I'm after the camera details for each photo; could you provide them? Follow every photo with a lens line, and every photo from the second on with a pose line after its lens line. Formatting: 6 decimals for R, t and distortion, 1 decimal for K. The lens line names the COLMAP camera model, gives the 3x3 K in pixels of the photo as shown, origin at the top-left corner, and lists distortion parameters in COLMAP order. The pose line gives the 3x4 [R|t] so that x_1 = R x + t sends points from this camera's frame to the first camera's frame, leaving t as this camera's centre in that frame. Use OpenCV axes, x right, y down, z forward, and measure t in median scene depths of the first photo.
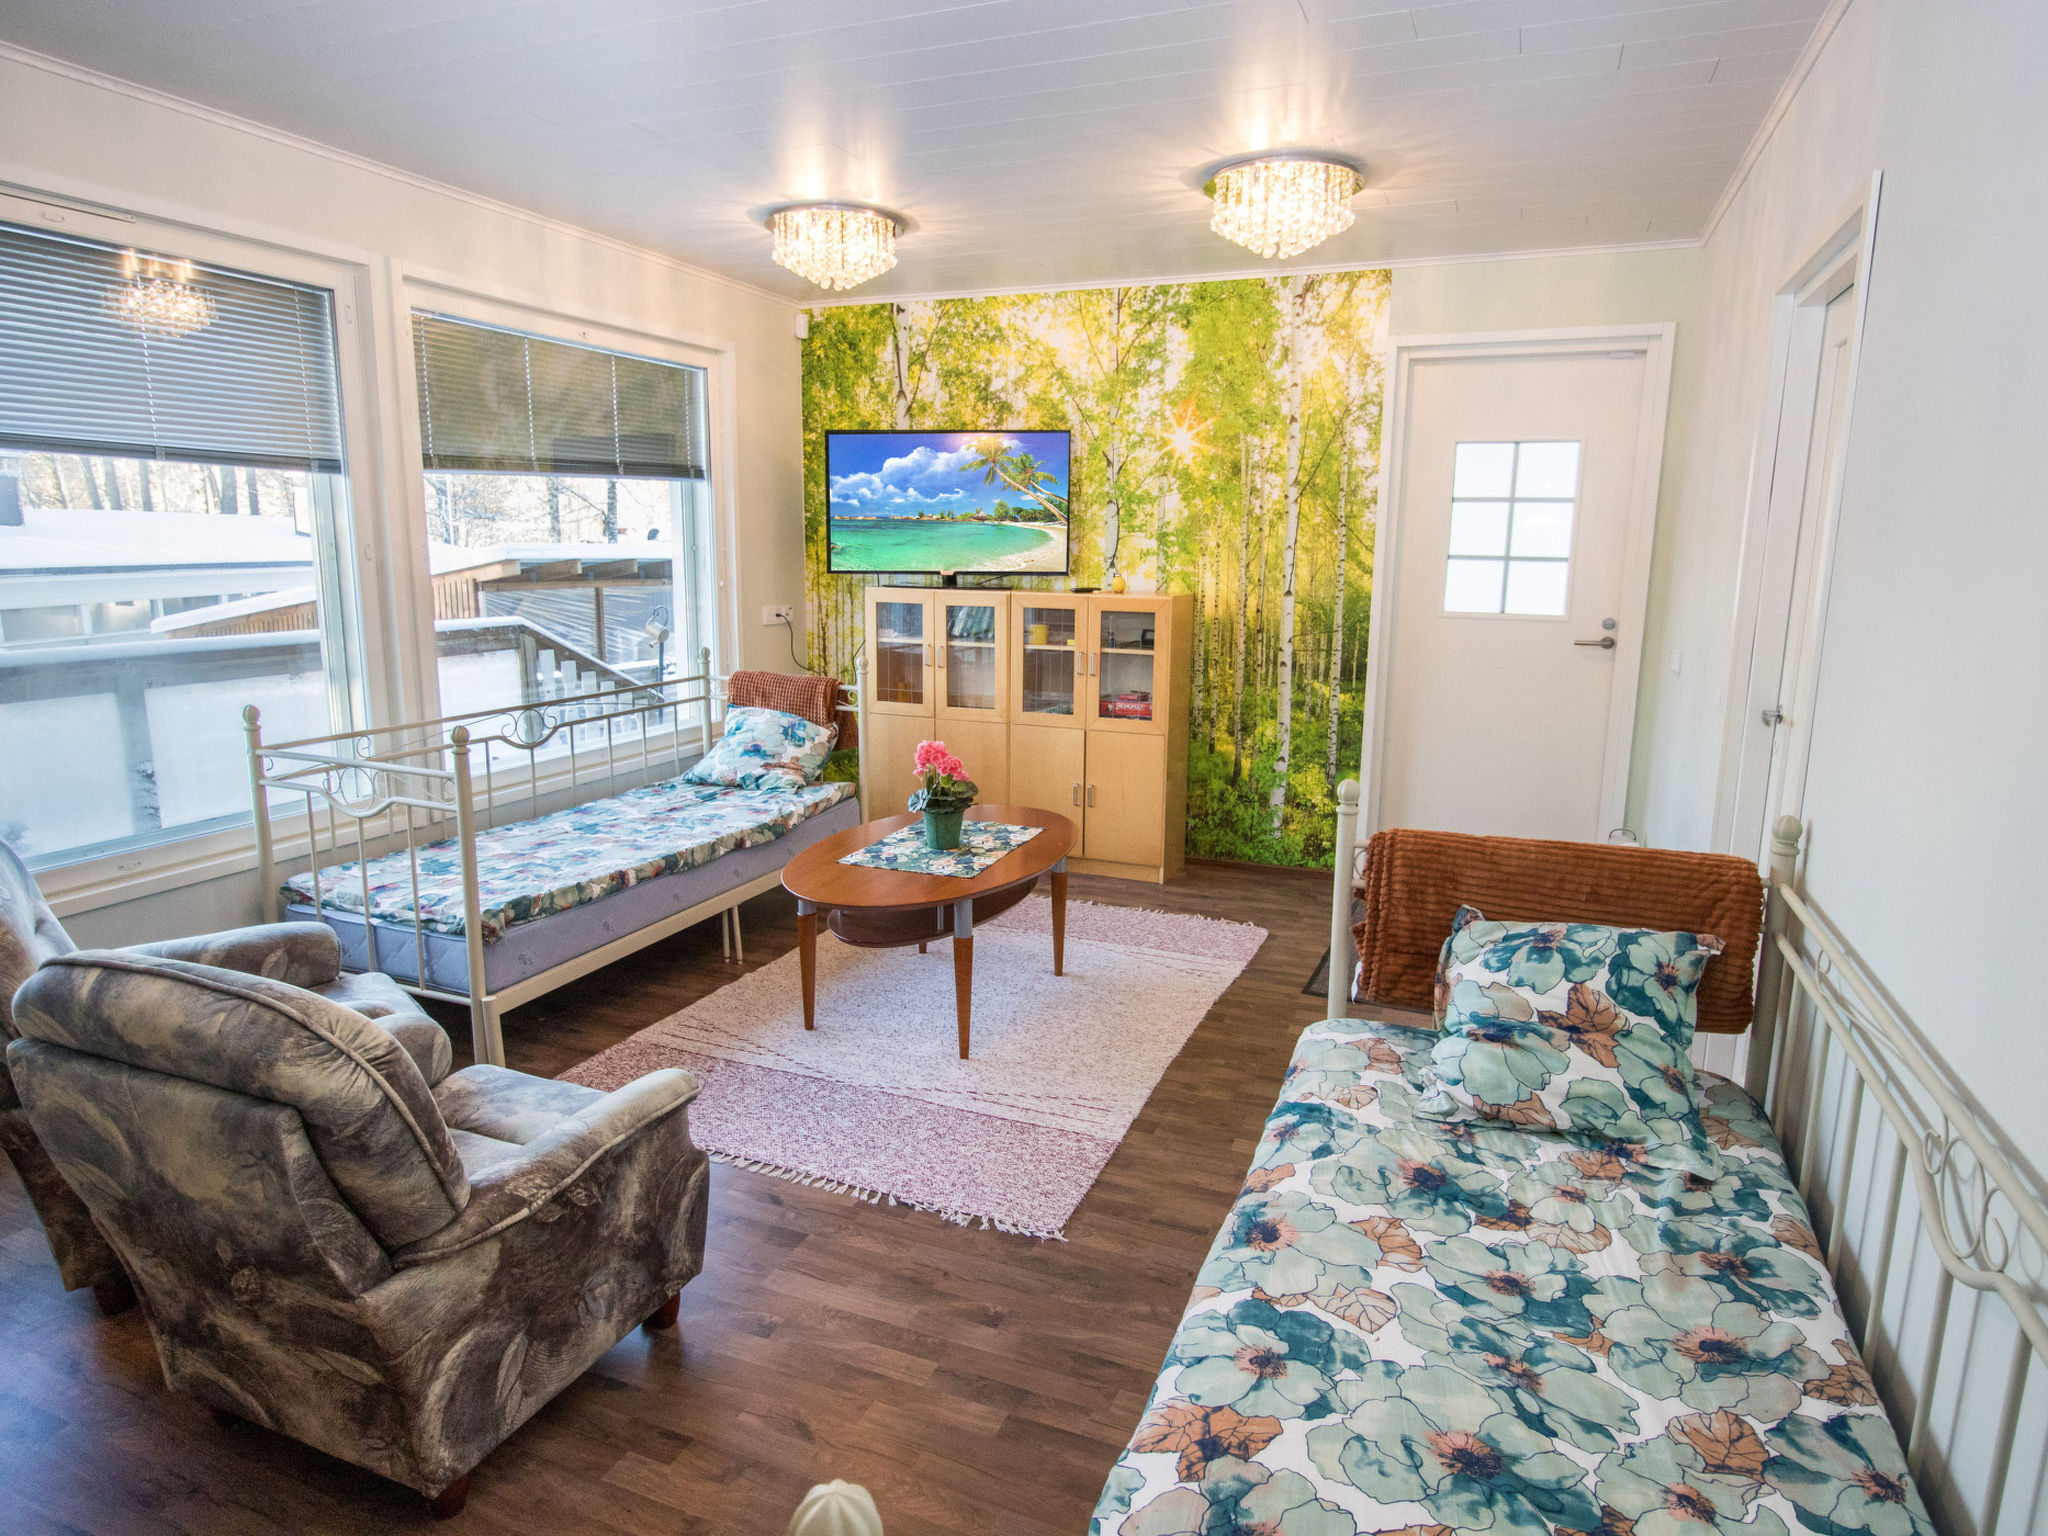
lens RADIAL K [[1192.2, 0, 1032.2], [0, 1192.2, 766.6], [0, 0, 1]] dist [0.003318, -0.011238]
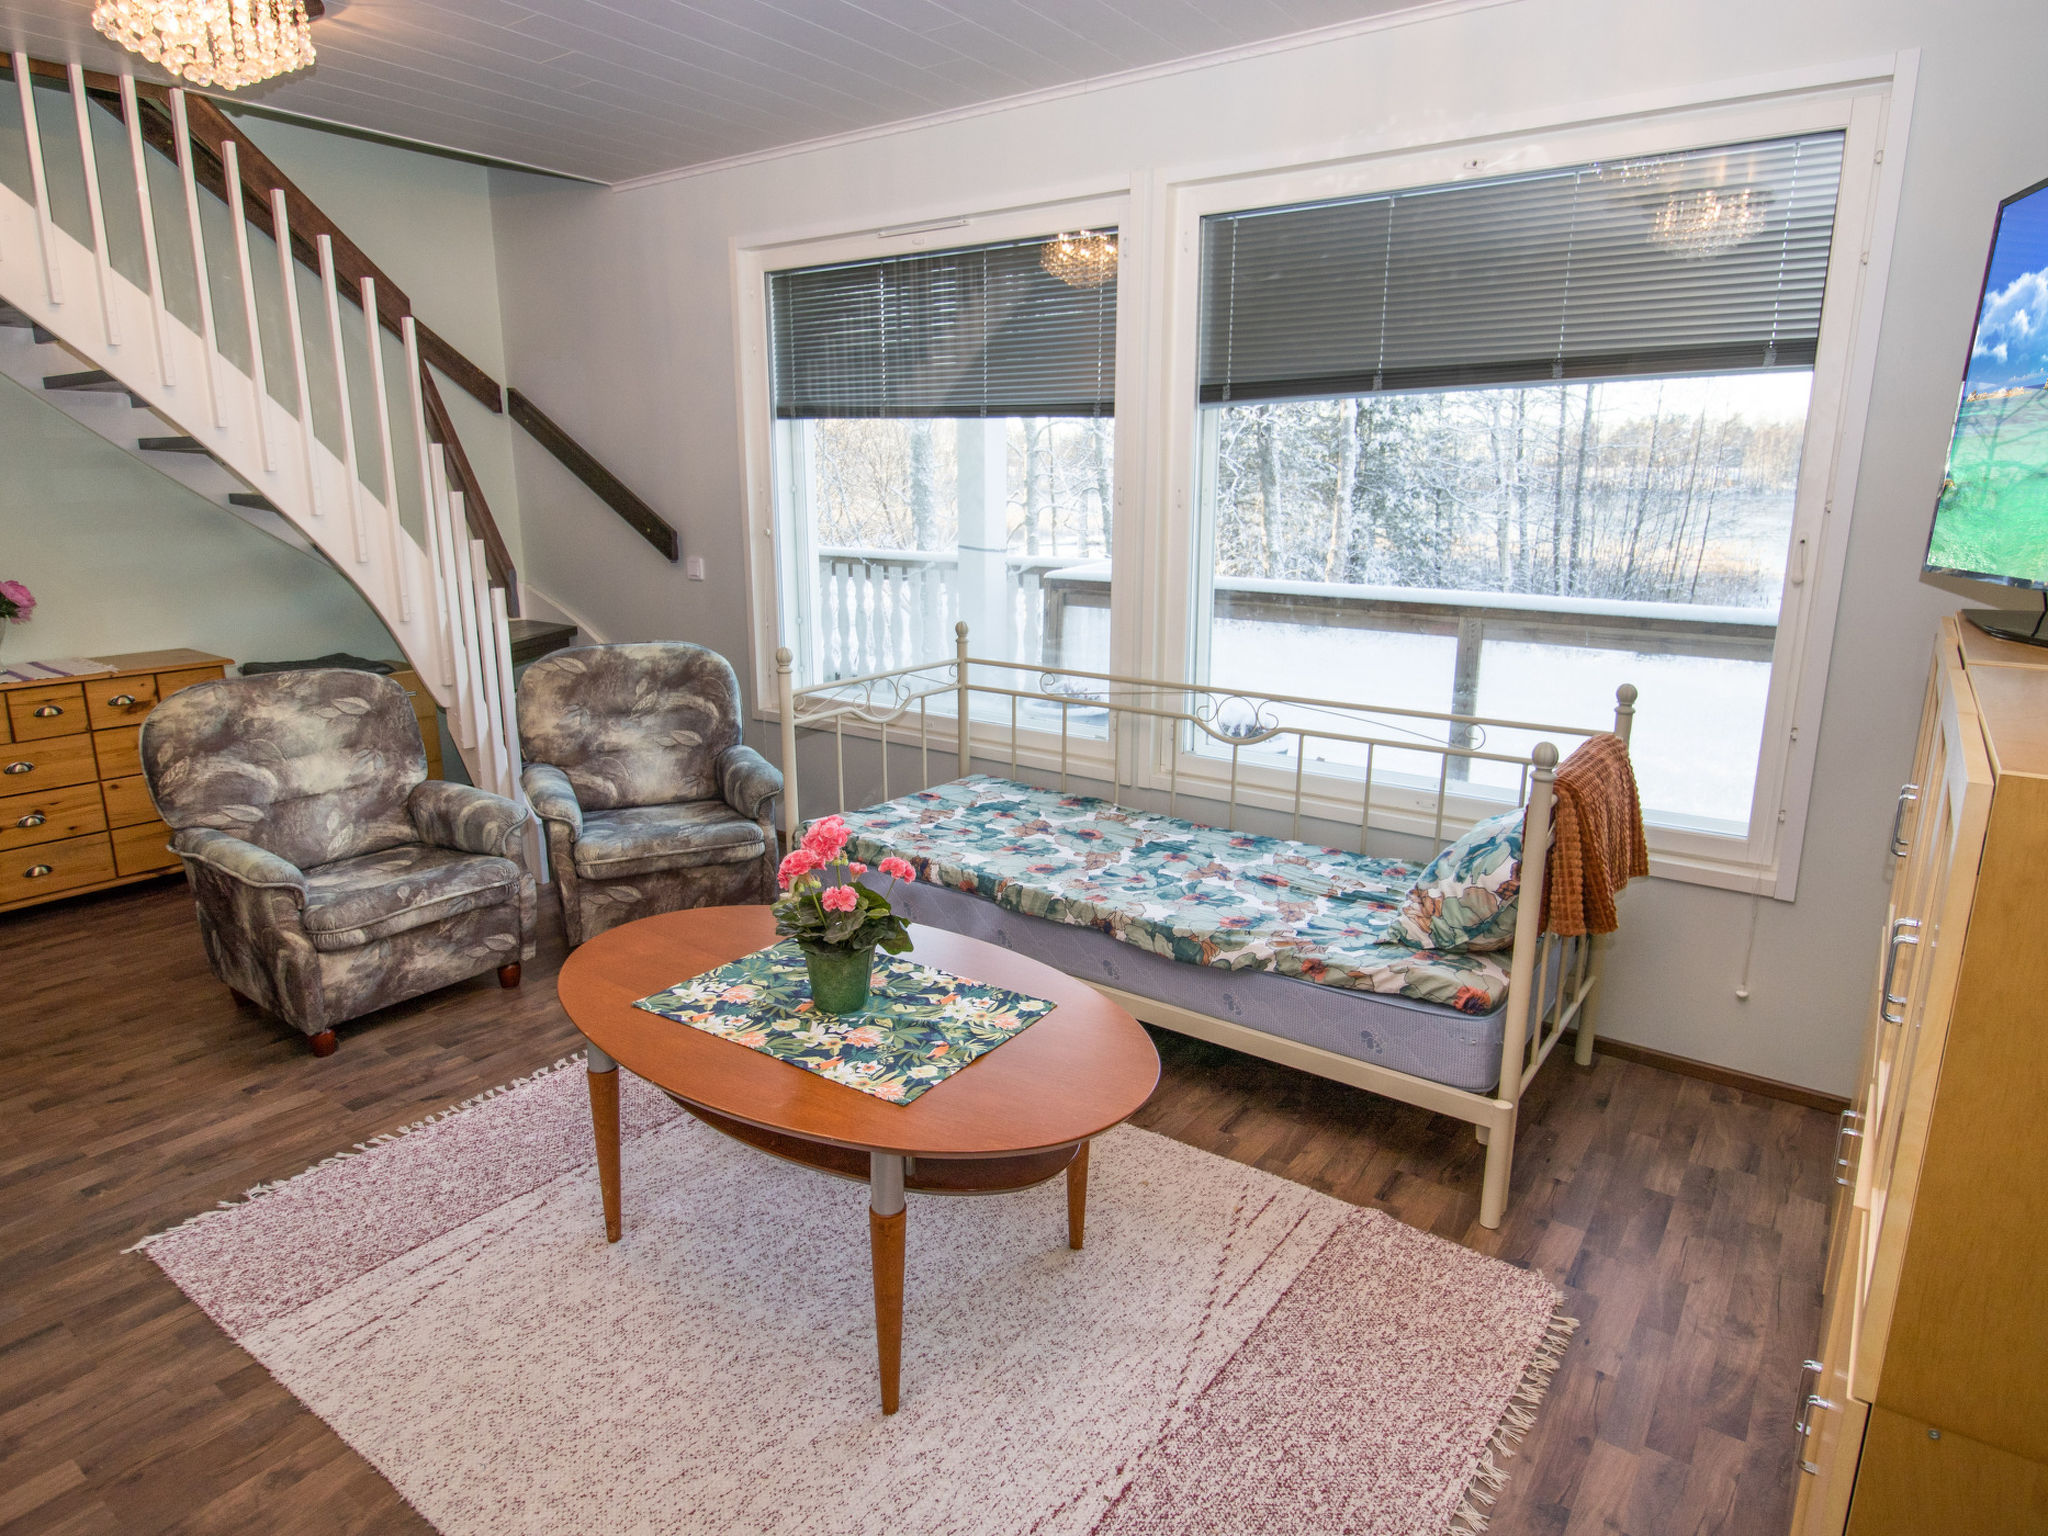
lens RADIAL K [[1192.2, 0, 1040.3], [0, 1192.2, 752.4], [0, 0, 1]] dist [0.003318, -0.011238]
pose [[-0.237385, 0.205424, -0.949447, 0.454053], [-0.188557, 0.949052, 0.252482, -0.226532], [0.952940, 0.238961, -0.186557, 1.234419]]
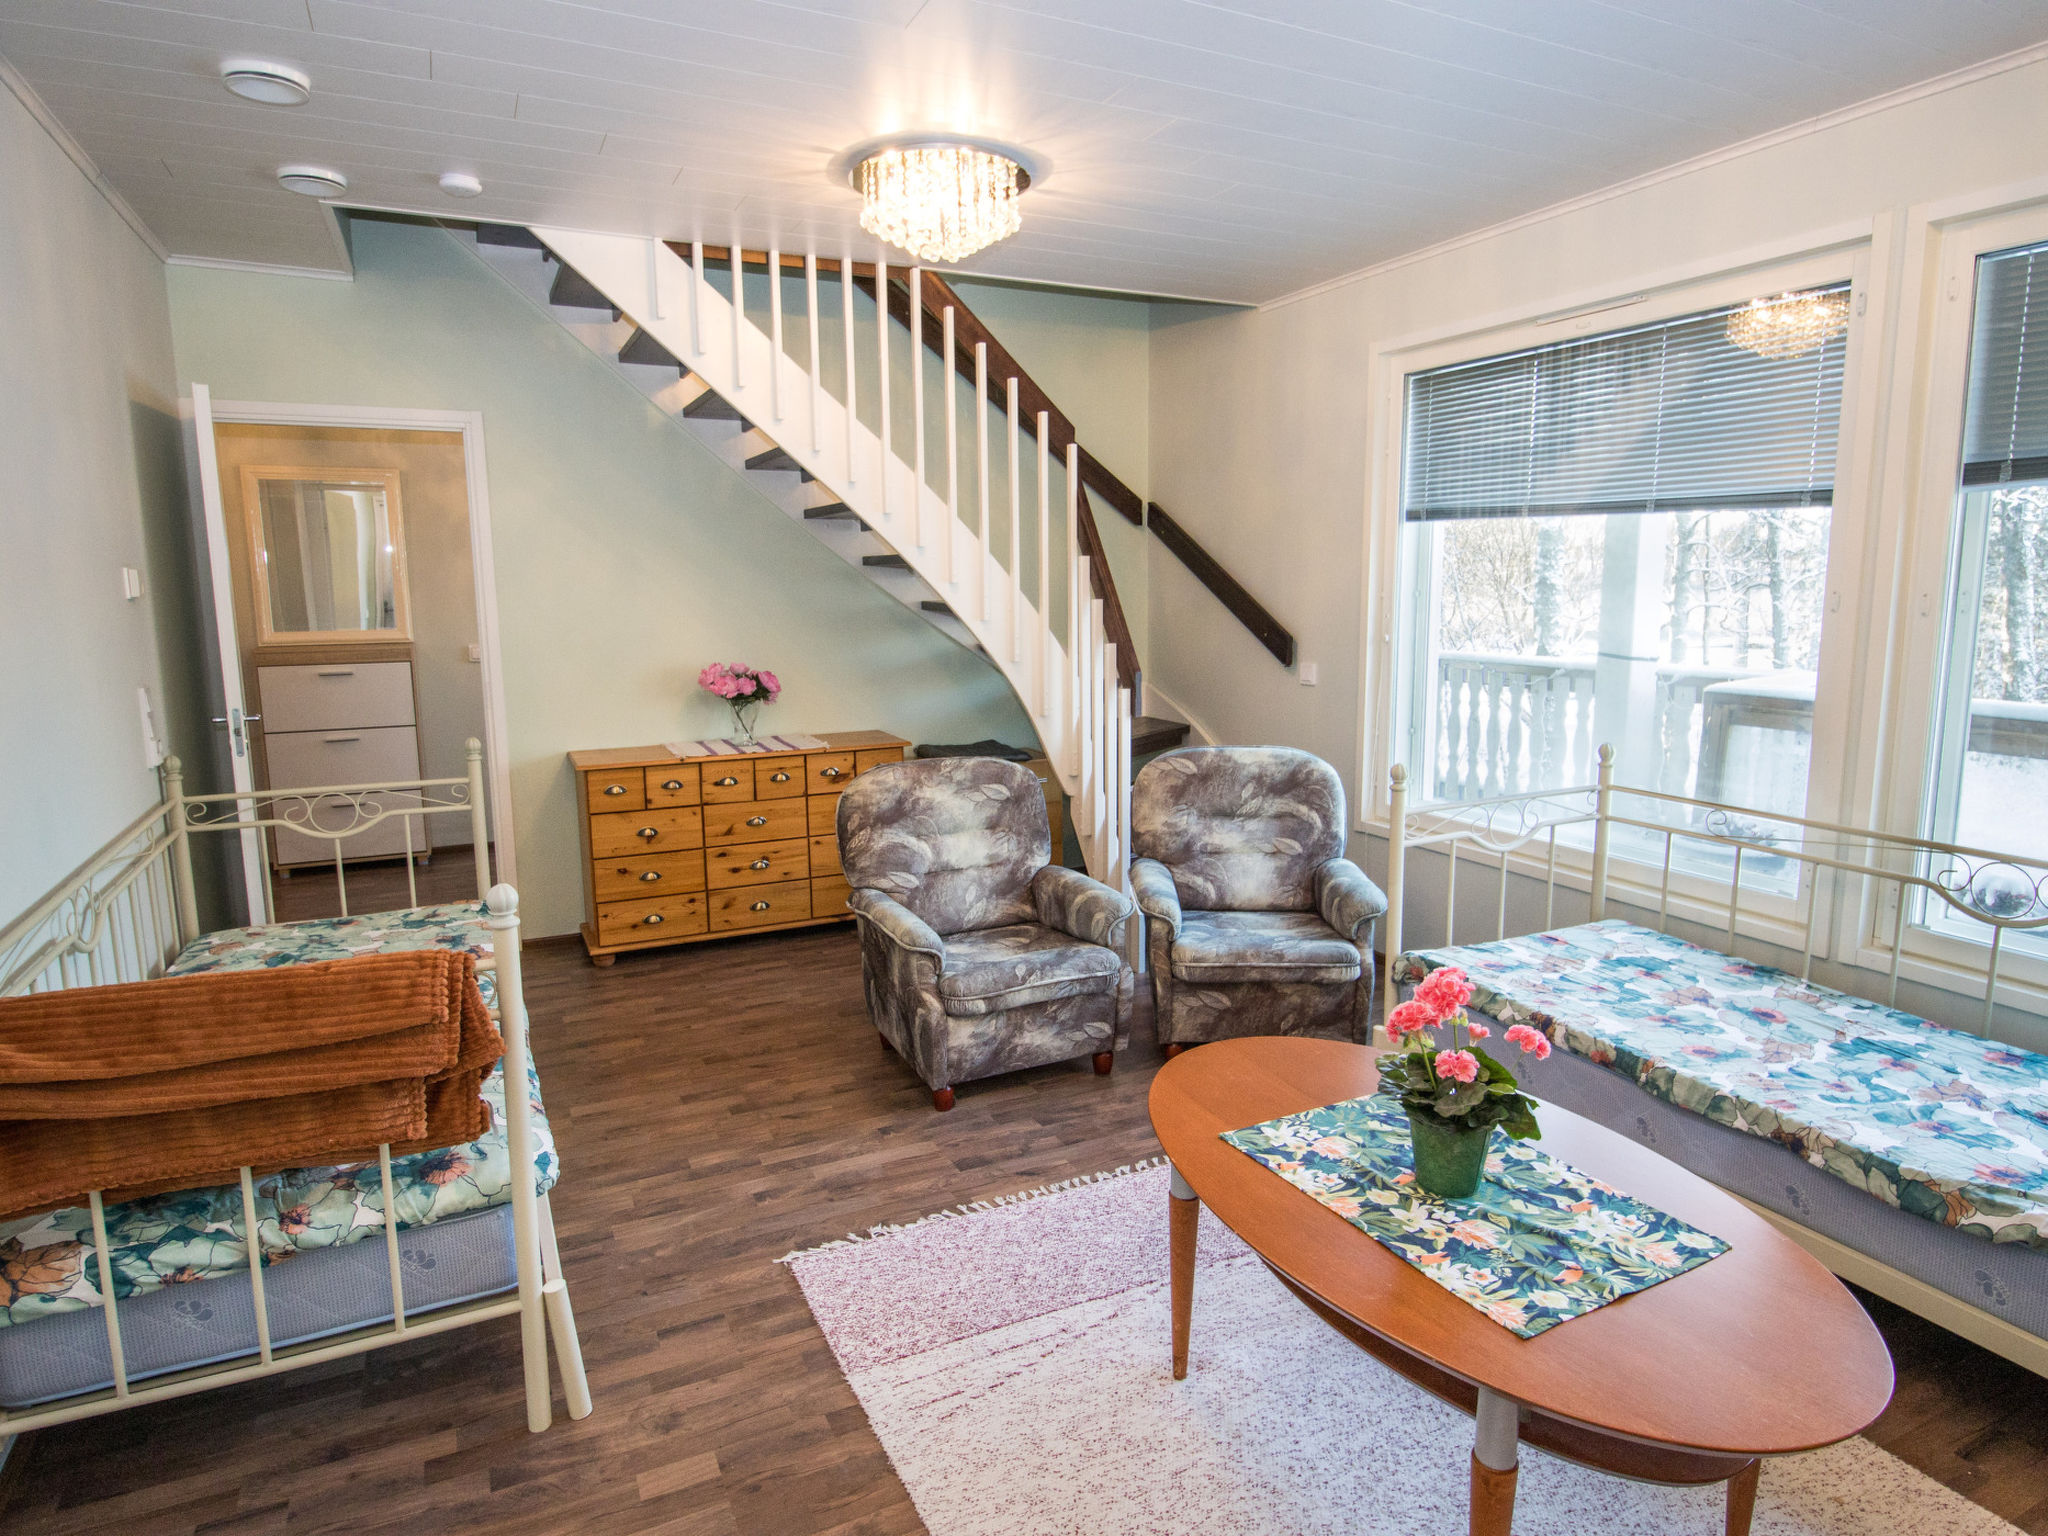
lens RADIAL K [[1192.2, 0, 1036.6], [0, 1192.2, 757.2], [0, 0, 1]] dist [0.003318, -0.011238]
pose [[-0.669845, 0.104784, -0.735070, 0.419493], [-0.136780, 0.955636, 0.260868, -0.227192], [0.729793, 0.275284, -0.625796, 1.201002]]
